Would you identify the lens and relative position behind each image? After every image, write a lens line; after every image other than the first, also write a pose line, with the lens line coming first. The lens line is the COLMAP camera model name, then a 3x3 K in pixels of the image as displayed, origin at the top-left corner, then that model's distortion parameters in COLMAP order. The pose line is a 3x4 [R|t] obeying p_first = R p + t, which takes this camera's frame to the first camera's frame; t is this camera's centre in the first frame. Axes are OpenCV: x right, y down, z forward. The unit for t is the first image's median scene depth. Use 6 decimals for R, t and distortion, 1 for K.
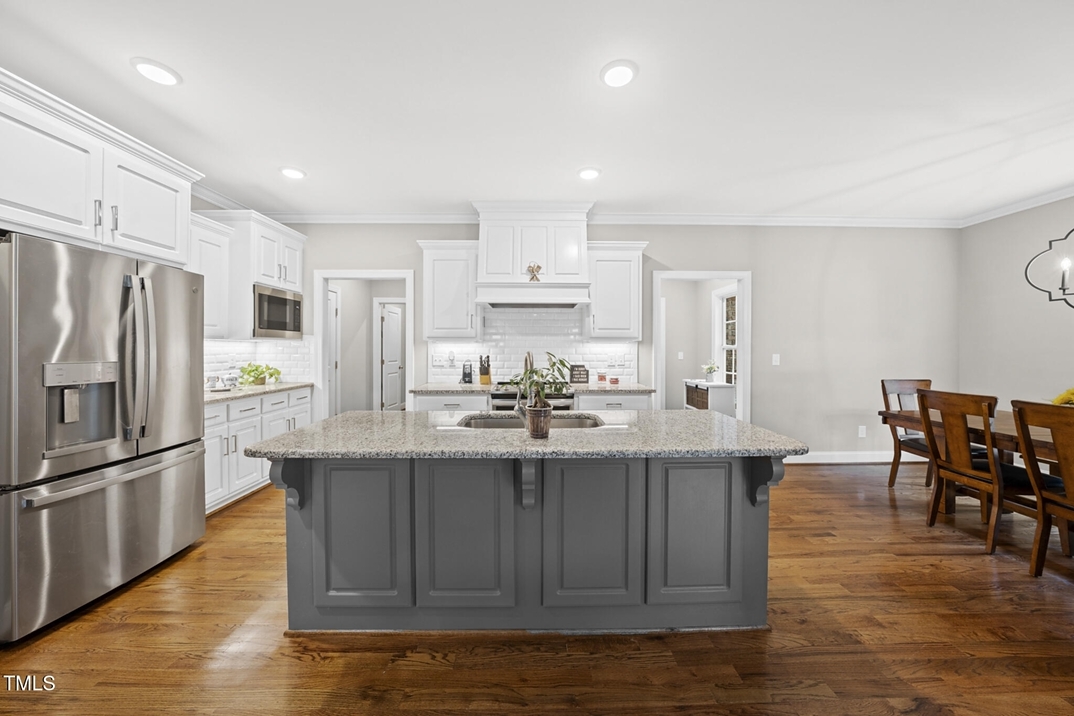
lens RADIAL K [[370.3, 0, 545.8], [0, 370.3, 351.1], [0, 0, 1]] dist [-0.017331, 0.001391]
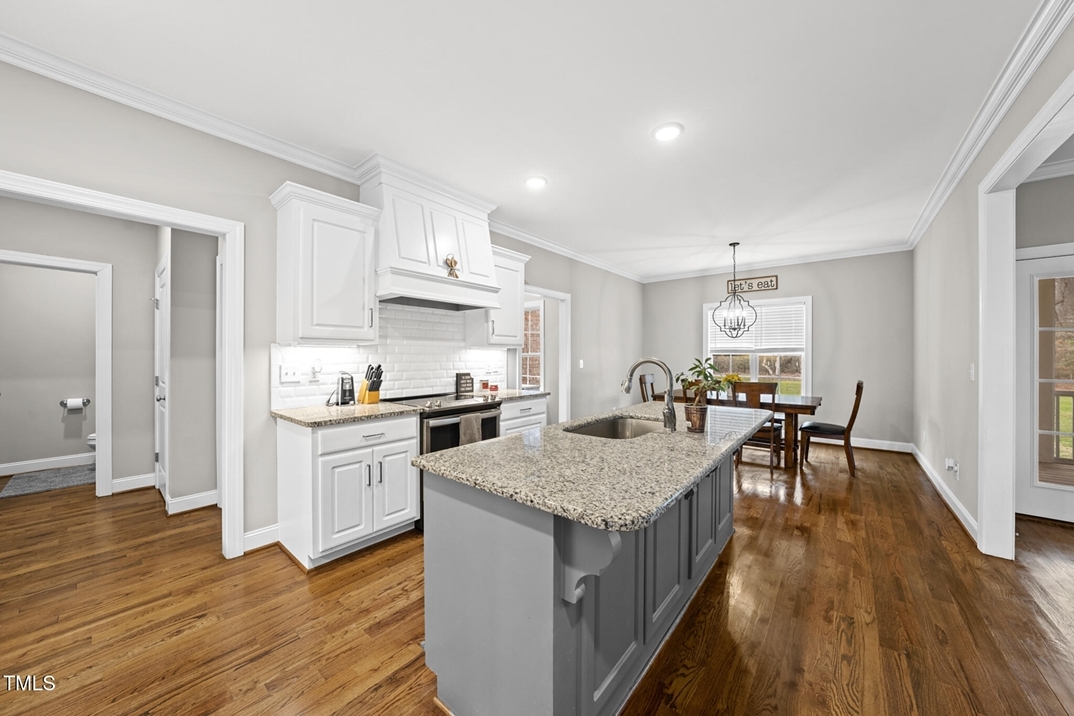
lens RADIAL K [[370.3, 0, 546.2], [0, 370.3, 357.0], [0, 0, 1]] dist [-0.017331, 0.001391]
pose [[0.649106, -0.004413, 0.760685, -0.503983], [0.005273, 0.999985, 0.001302, -0.002820], [-0.760680, 0.003166, 0.649120, 0.255773]]
